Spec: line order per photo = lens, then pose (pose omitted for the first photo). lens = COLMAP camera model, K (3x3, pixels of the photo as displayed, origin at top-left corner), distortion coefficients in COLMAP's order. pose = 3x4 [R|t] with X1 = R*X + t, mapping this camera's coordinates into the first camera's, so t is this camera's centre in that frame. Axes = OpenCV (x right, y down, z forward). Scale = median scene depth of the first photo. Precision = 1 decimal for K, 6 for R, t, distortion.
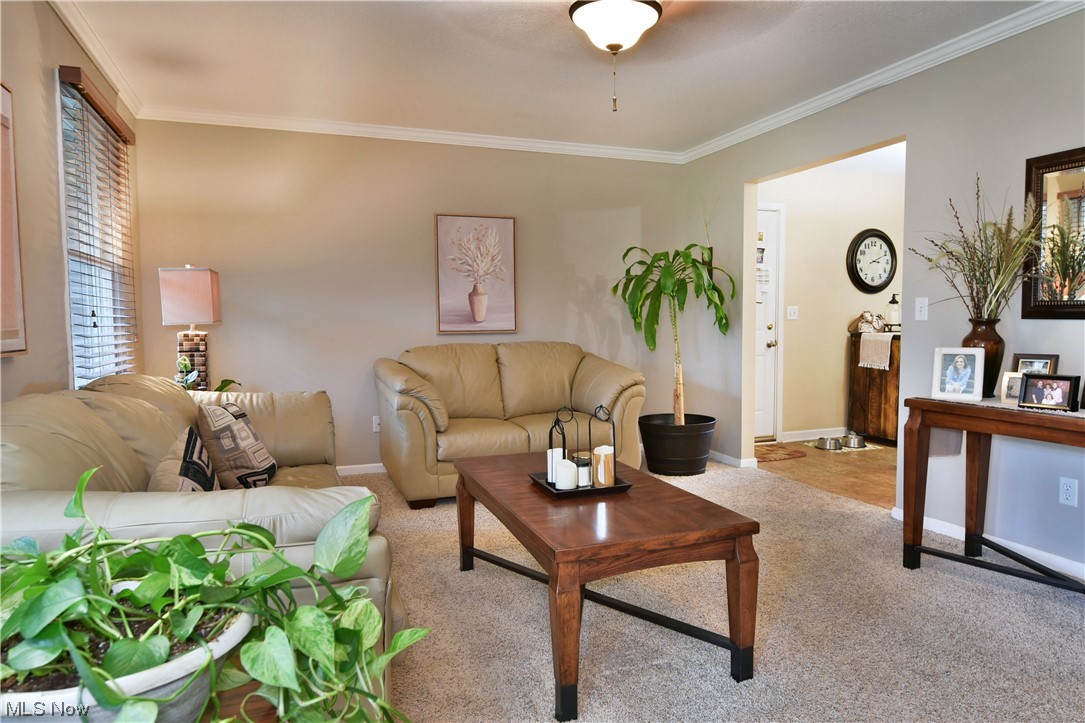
lens RADIAL K [[683.2, 0, 543.4], [0, 683.2, 363.9], [0, 0, 1]] dist [-0.000434, -0.000809]
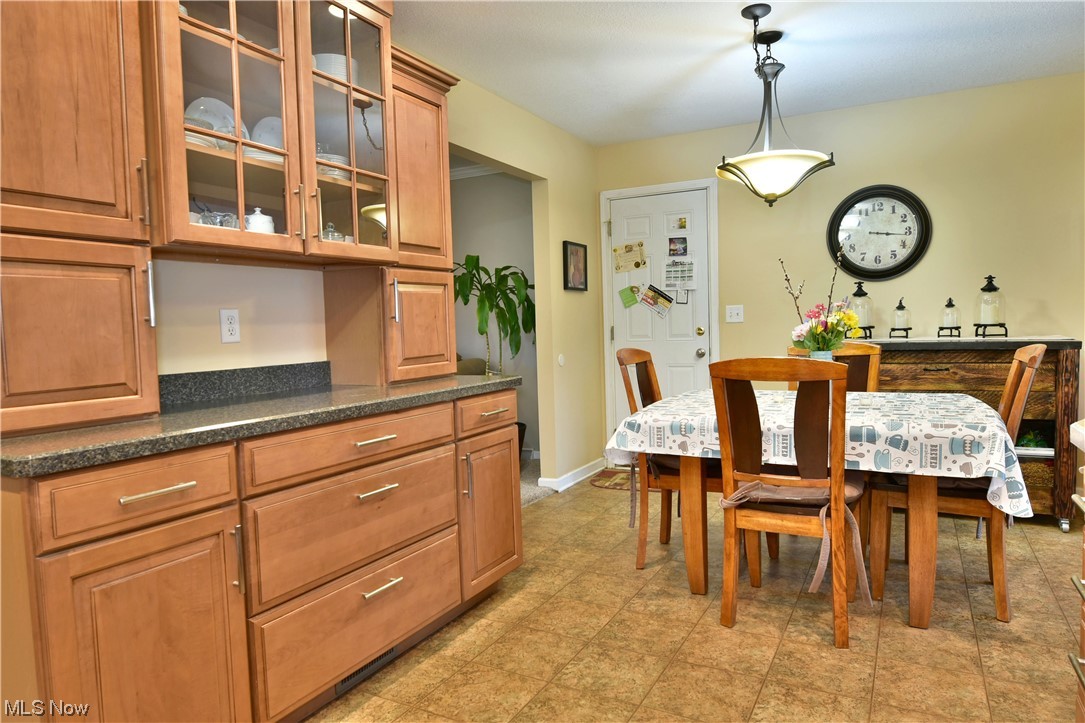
lens RADIAL K [[683.2, 0, 547.2], [0, 683.2, 356.4], [0, 0, 1]] dist [-0.000434, -0.000809]
pose [[0.659930, 0.023032, -0.750974, 0.775869], [-0.022495, 0.999688, 0.010893, -0.028580], [0.750990, 0.009704, 0.660242, 0.310128]]
